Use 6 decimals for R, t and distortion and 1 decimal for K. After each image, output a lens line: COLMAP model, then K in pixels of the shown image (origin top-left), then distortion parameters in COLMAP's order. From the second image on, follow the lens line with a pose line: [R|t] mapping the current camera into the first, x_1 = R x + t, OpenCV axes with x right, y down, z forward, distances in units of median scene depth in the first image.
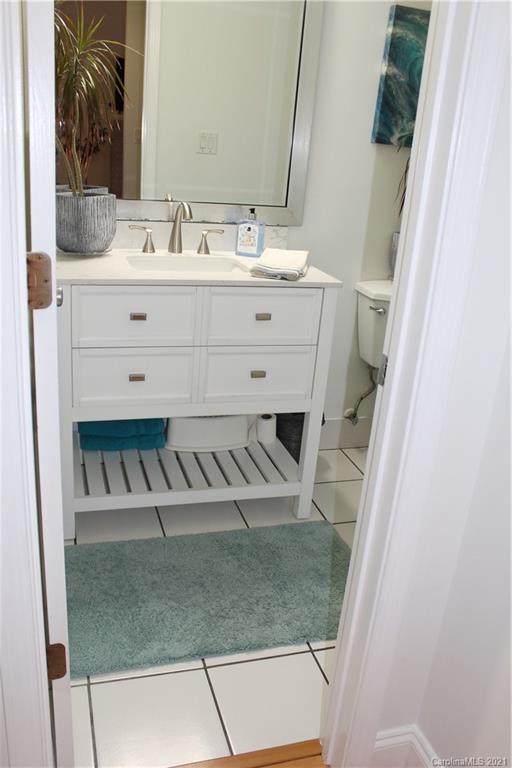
lens RADIAL K [[667.9, 0, 253.1], [0, 667.9, 386.2], [0, 0, 1]] dist [-0.146221, 0.095216]
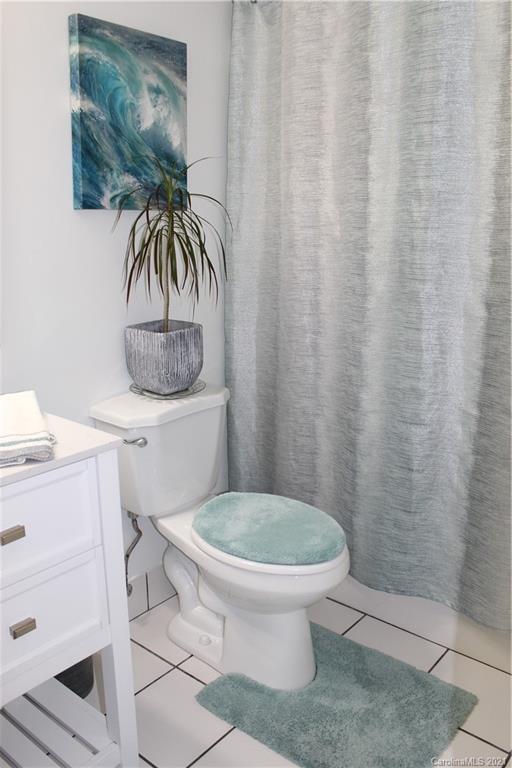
lens RADIAL K [[667.9, 0, 261.3], [0, 667.9, 384.0], [0, 0, 1]] dist [-0.146221, 0.095216]
pose [[0.826833, -0.212140, 0.520906, -0.058730], [0.251657, 0.967802, -0.005316, -0.144678], [-0.503006, 0.135485, 0.853597, 0.343918]]
